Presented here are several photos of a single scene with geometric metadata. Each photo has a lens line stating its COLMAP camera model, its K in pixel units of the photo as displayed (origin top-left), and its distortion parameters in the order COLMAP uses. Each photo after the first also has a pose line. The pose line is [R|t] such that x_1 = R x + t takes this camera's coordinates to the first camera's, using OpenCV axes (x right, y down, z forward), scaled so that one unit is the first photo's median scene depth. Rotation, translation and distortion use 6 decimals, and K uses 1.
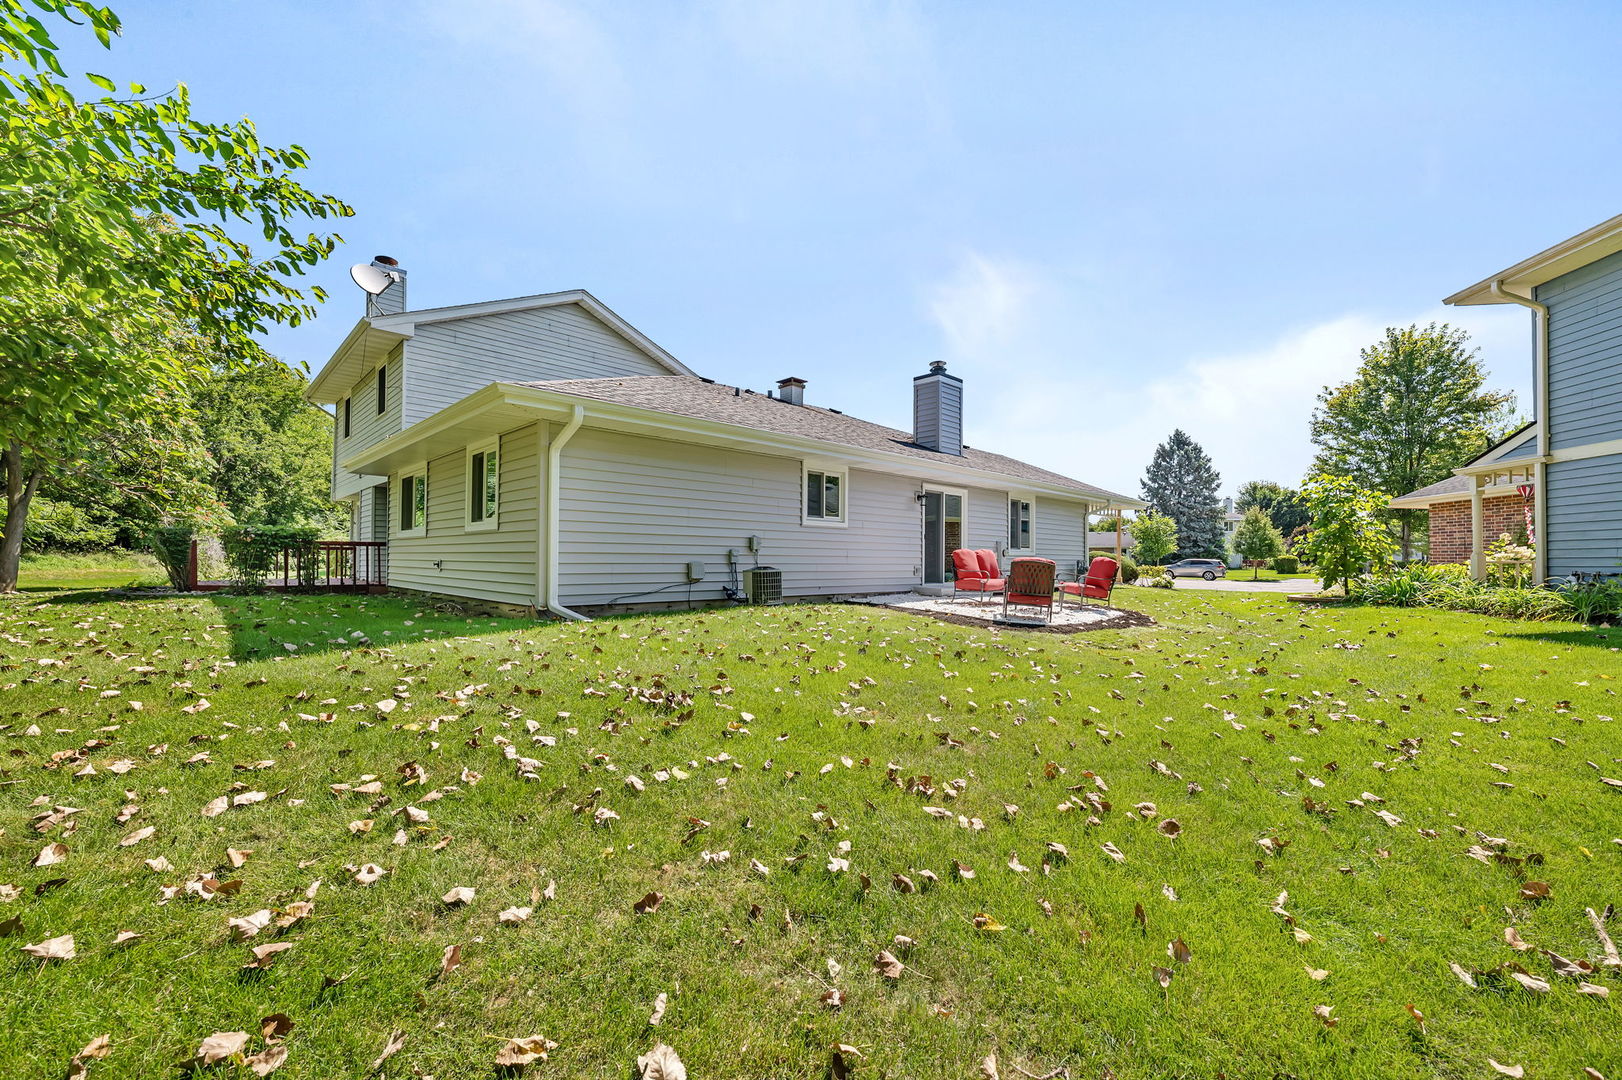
lens RADIAL K [[666.6, 0, 817.8], [0, 666.6, 544.5], [0, 0, 1]] dist [-0.000383, 0.000059]
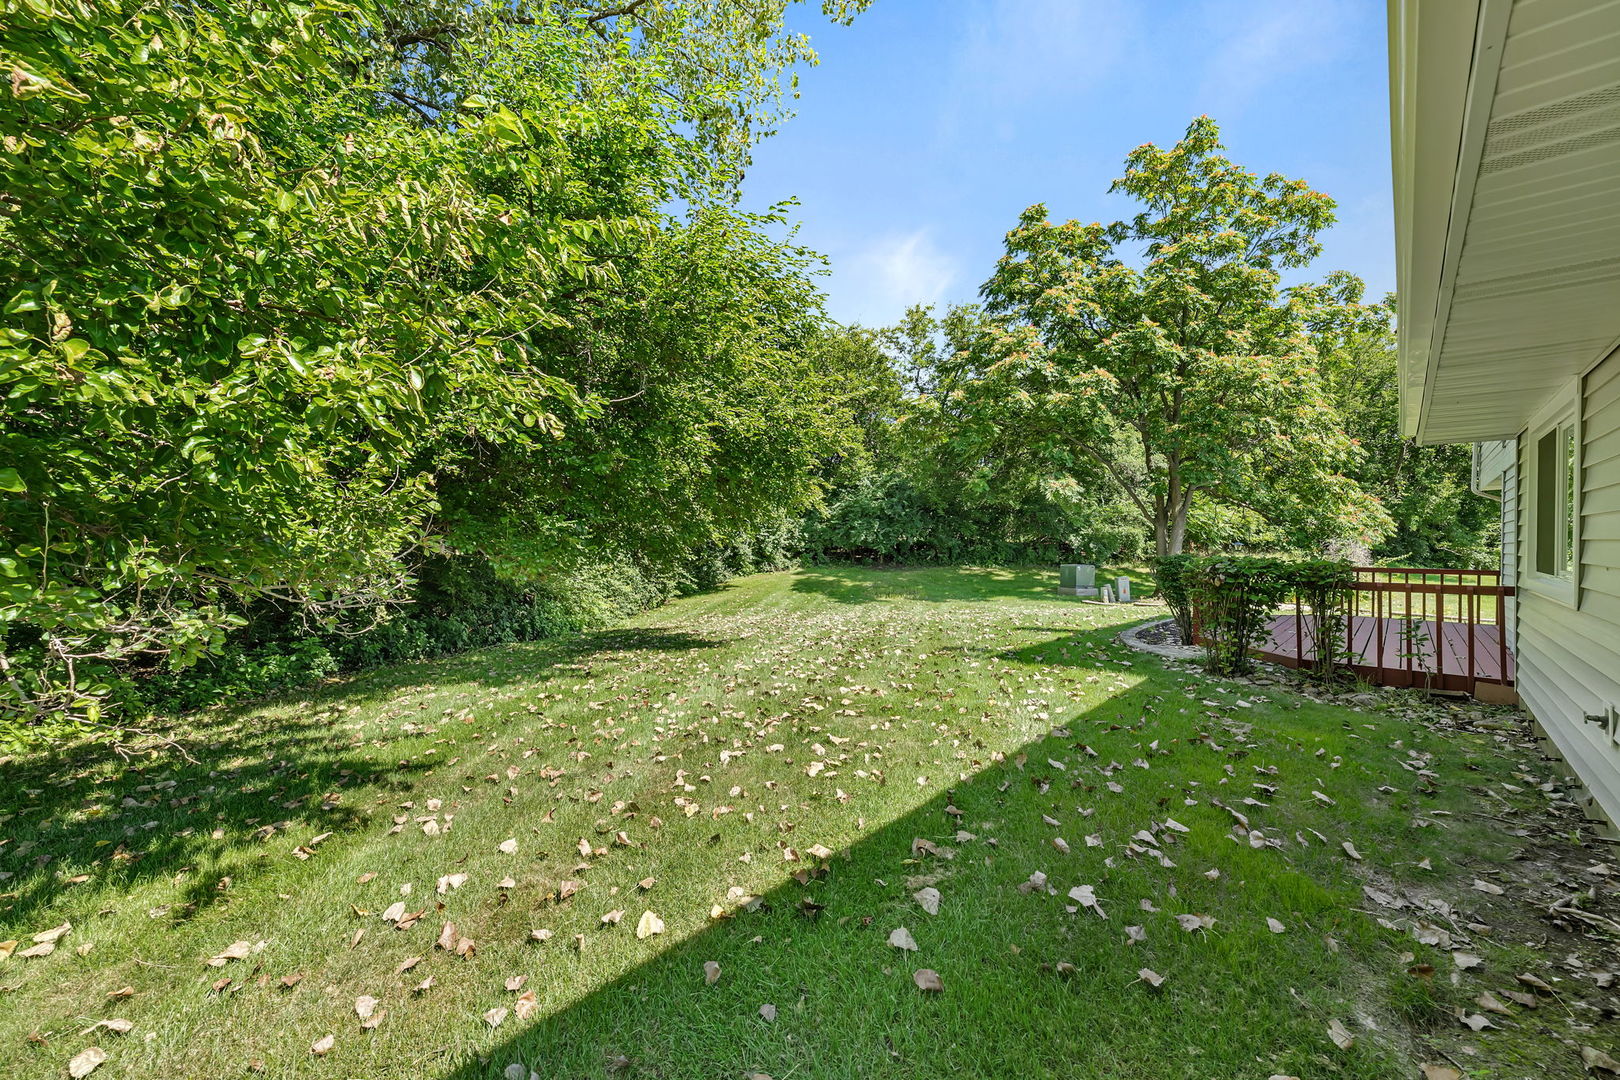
lens RADIAL K [[665.8, 0, 816.8], [0, 665.8, 544.5], [0, 0, 1]] dist [-0.000383, 0.000059]
pose [[0.074622, 0.002469, -0.997209, -0.141723], [0.018151, 0.999828, 0.003834, -0.024342], [0.997047, -0.018386, 0.074564, 0.293424]]
